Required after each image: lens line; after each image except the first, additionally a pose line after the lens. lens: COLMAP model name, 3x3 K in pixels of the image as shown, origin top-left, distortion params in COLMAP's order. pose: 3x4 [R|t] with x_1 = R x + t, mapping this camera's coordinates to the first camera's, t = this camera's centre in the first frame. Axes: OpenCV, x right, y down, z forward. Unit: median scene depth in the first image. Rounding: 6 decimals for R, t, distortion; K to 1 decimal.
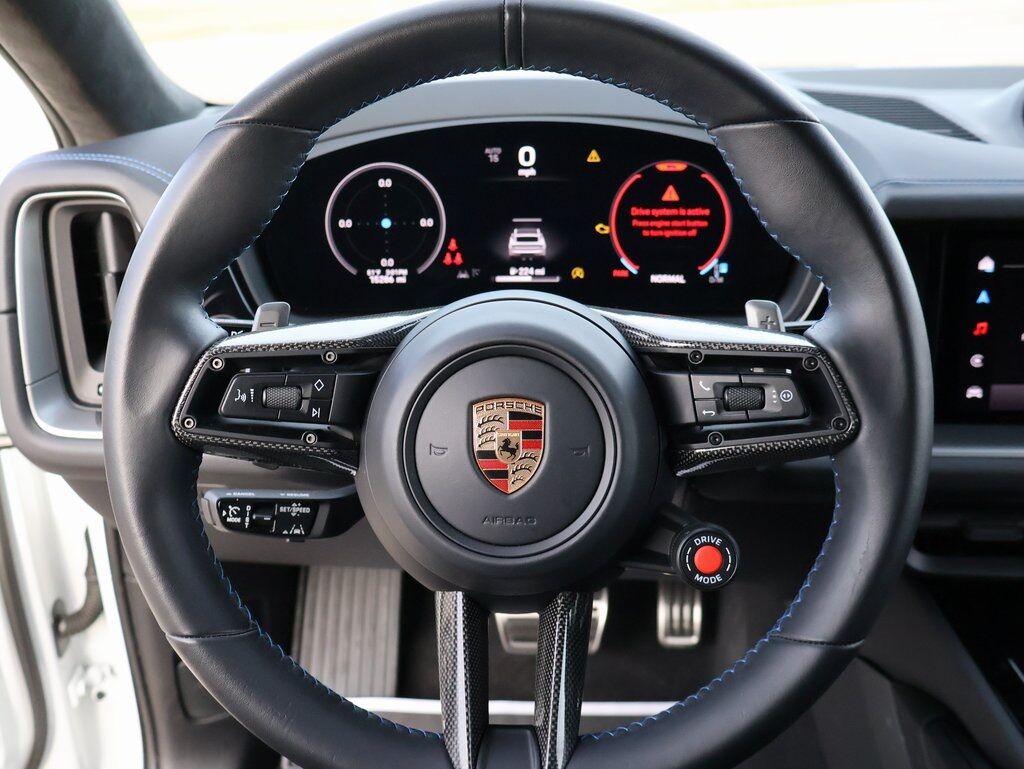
lens RADIAL K [[947.5, 0, 511.8], [0, 947.5, 397.5], [0, 0, 1]] dist [0.015624, 0.000000]
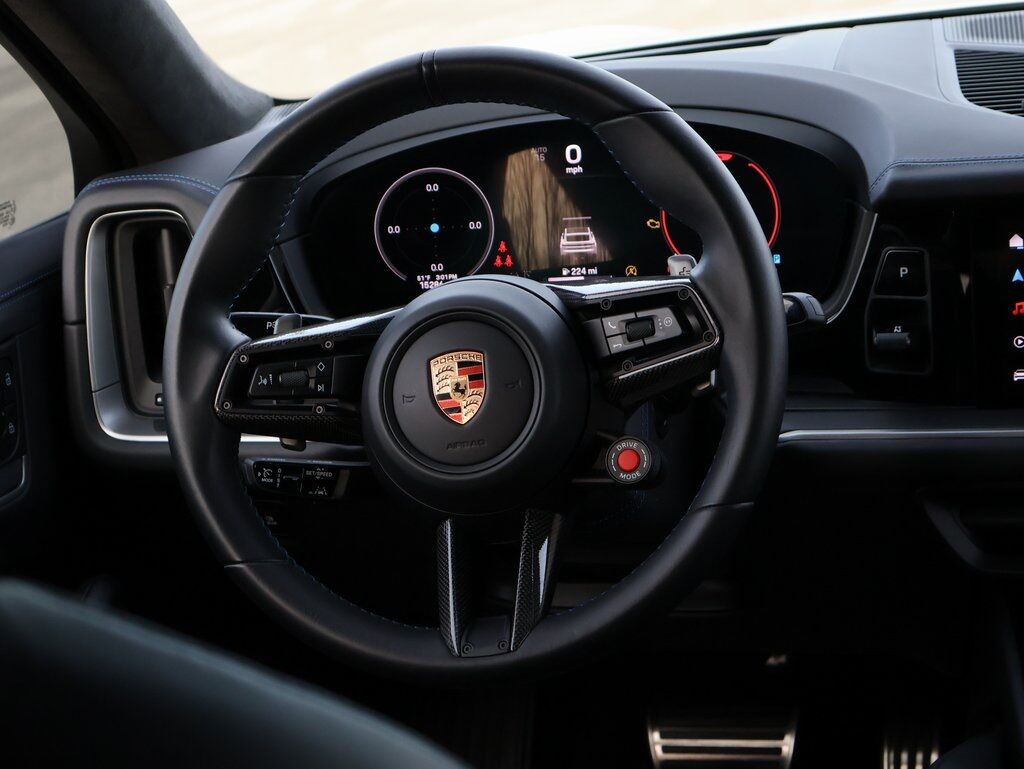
lens RADIAL K [[2099.6, 0, 569.8], [0, 2099.6, 396.2], [0, 0, 1]] dist [0.140168, 0.000000]
pose [[0.979298, -0.026511, -0.200680, 0.564504], [0.004332, 0.993905, -0.110157, 0.297283], [0.202377, 0.107007, 0.973444, -1.385444]]
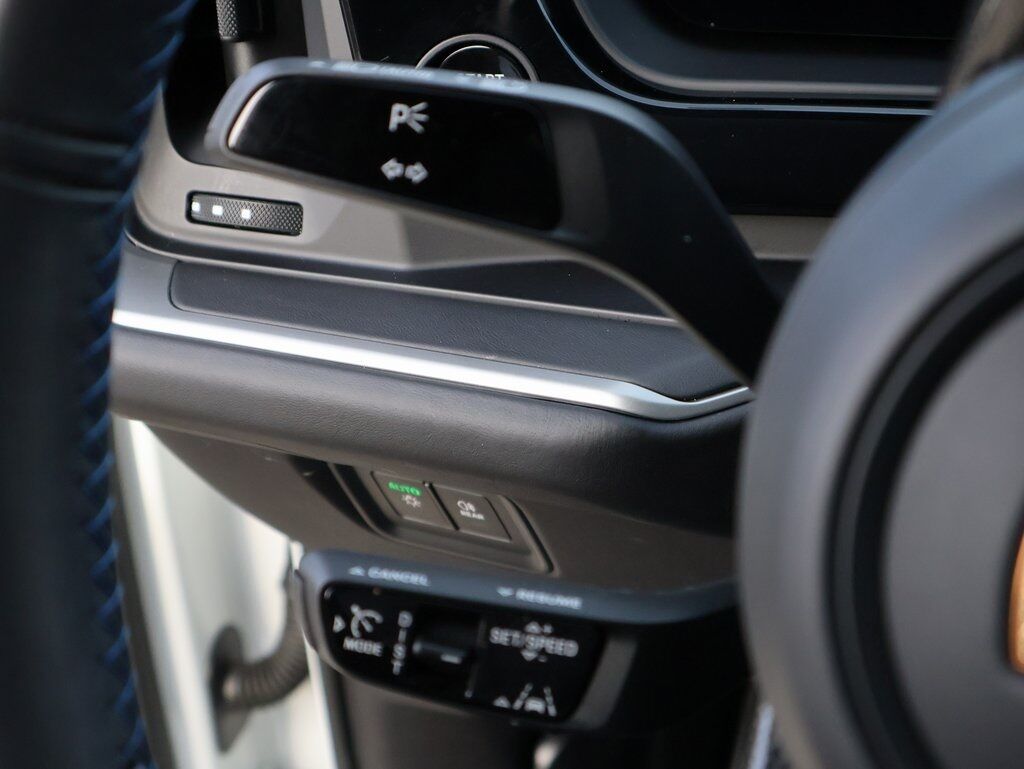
lens RADIAL K [[2140.3, 0, 508.6], [0, 2140.3, 381.1], [0, 0, 1]] dist [0.058399, 0.000000]
pose [[0.914770, 0.118829, -0.386103, 0.047200], [-0.081456, 0.990385, 0.111816, -0.057743], [0.395678, -0.070836, 0.915654, 0.289114]]
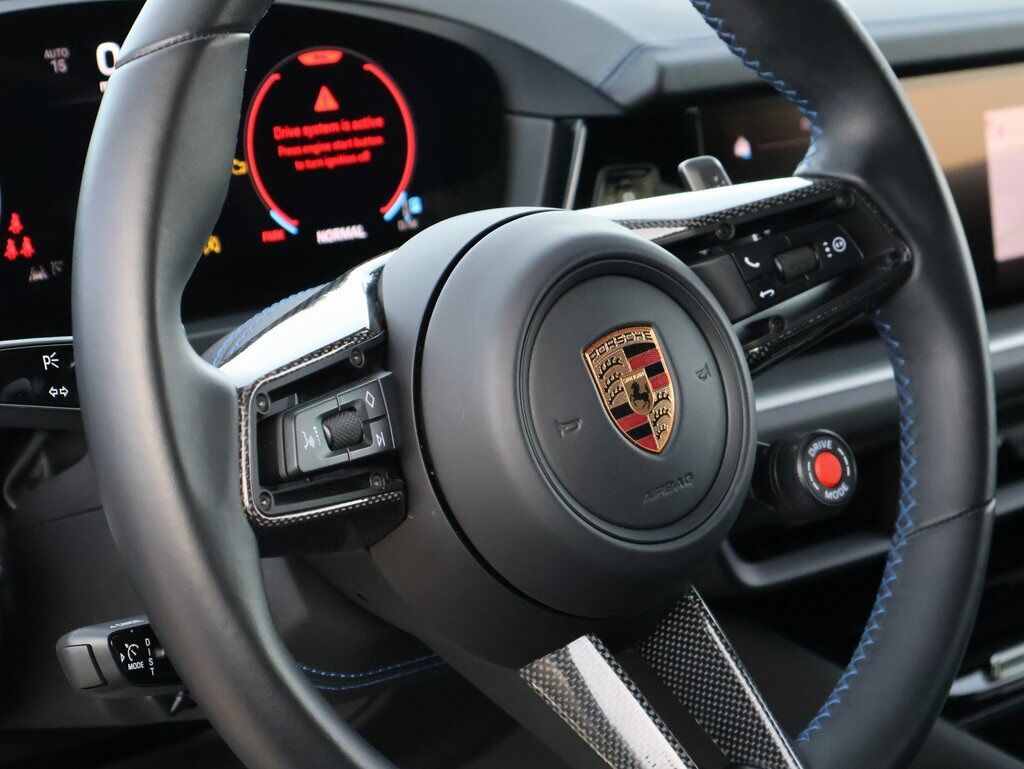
lens RADIAL K [[2213.4, 0, 516.7], [0, 2213.4, 388.6], [0, 0, 1]] dist [0.067983, 0.000000]
pose [[0.739341, -0.170026, 0.651511, -0.927893], [0.251978, 0.967151, -0.033549, 0.065484], [-0.624405, 0.188970, 0.757897, -0.197646]]
